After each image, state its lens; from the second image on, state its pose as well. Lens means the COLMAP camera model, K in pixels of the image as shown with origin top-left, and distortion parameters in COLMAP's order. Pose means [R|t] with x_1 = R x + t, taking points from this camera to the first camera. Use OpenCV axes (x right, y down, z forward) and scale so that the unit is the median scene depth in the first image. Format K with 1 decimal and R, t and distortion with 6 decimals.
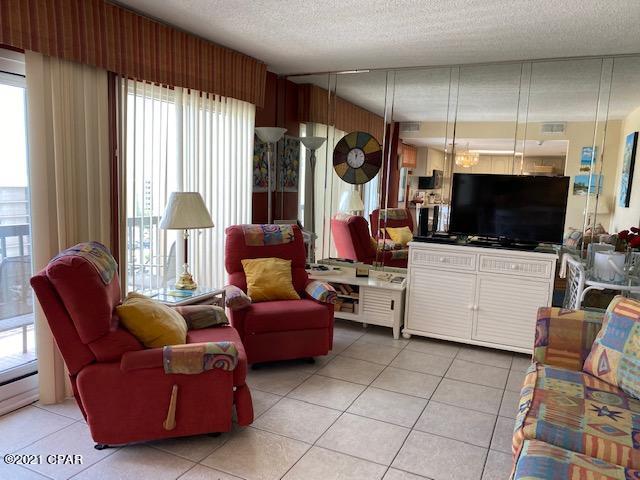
lens RADIAL K [[485.4, 0, 321.0], [0, 485.4, 242.2], [0, 0, 1]] dist [0.043274, -0.007801]
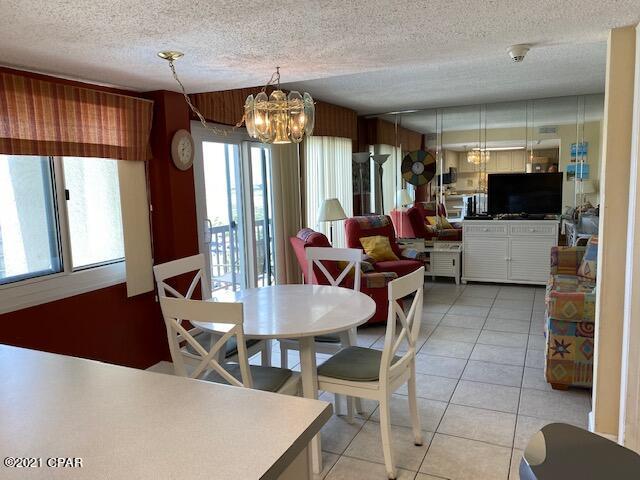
lens RADIAL K [[485.4, 0, 319.3], [0, 485.4, 238.9], [0, 0, 1]] dist [0.043274, -0.007801]
pose [[0.997292, -0.073520, -0.001675, -0.266692], [0.073503, 0.997256, -0.008805, 0.037720], [0.002318, 0.008658, 0.999960, -0.535505]]
